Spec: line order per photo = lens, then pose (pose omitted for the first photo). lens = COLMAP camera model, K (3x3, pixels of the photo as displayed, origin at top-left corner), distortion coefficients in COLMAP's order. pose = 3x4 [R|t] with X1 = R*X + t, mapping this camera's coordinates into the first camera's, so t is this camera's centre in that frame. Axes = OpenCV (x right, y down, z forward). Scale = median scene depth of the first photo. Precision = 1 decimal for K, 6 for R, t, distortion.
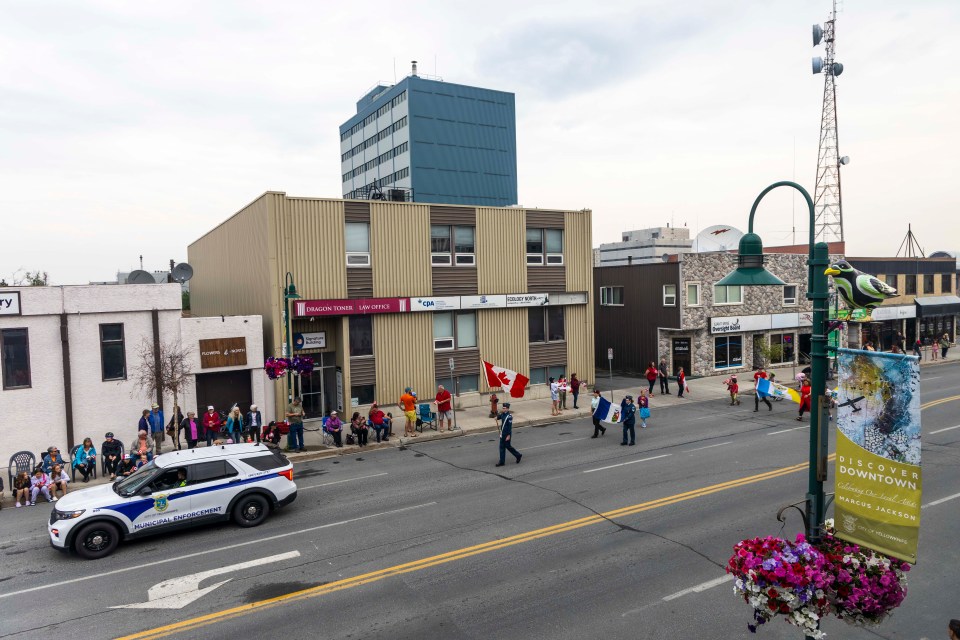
lens RADIAL K [[637.2, 0, 481.1], [0, 637.2, 321.1], [0, 0, 1]] dist [0.011642, -0.002625]
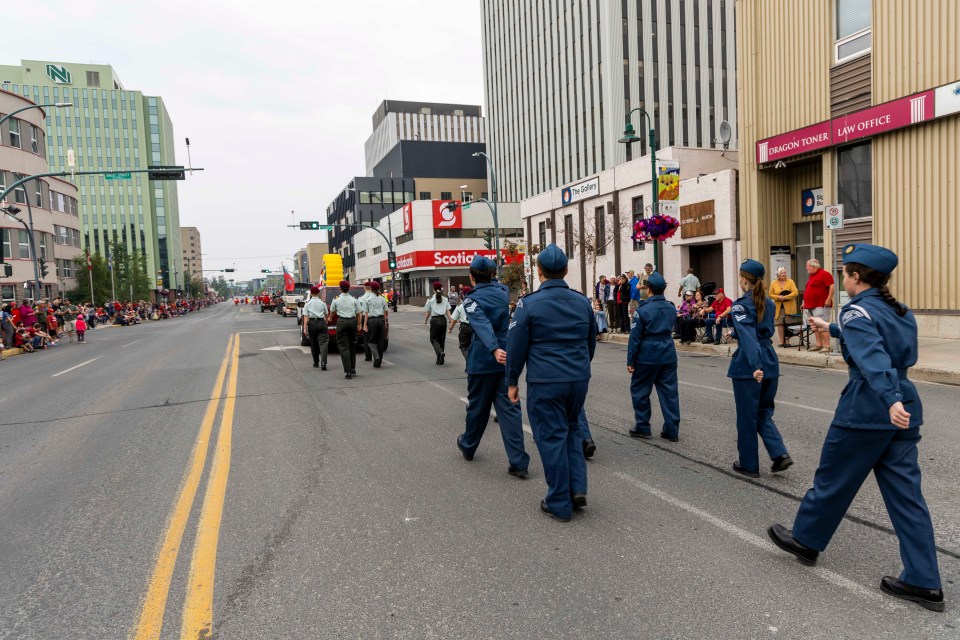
lens RADIAL K [[637.2, 0, 480.0], [0, 637.2, 320.0], [0, 0, 1]] dist [0.011642, -0.002625]
pose [[-0.161909, 0.088233, -0.982853, 0.447680], [-0.002758, 0.995950, 0.089863, 0.097078], [0.986802, 0.017260, -0.161010, 0.780910]]
